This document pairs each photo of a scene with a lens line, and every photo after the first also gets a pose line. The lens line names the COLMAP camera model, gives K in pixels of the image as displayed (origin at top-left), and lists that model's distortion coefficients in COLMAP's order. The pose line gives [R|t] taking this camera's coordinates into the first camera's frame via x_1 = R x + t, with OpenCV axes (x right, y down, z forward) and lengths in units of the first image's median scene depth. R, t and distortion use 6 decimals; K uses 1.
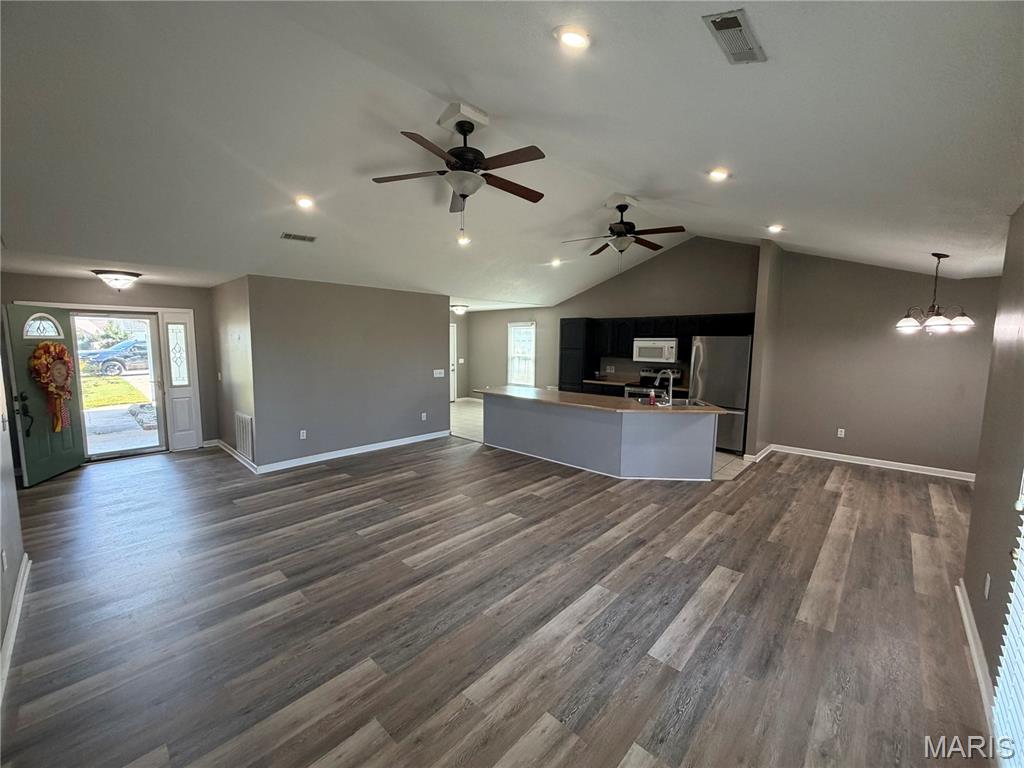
lens RADIAL K [[416.2, 0, 512.0], [0, 416.2, 384.0], [0, 0, 1]] dist [0.000598, 0.000094]
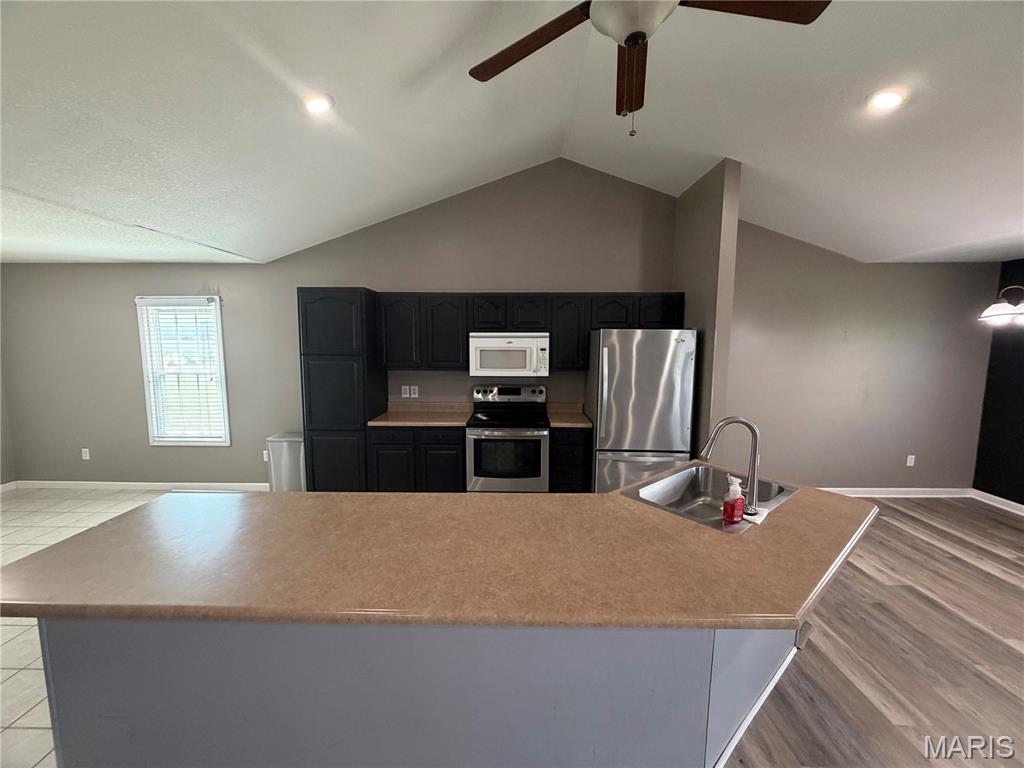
lens RADIAL K [[416.2, 0, 512.0], [0, 416.2, 384.0], [0, 0, 1]] dist [0.000598, 0.000094]
pose [[0.743817, -0.080813, 0.663480, -0.017810], [0.071336, 0.996592, 0.041412, -0.063463], [-0.664566, 0.016527, 0.747047, 0.572354]]
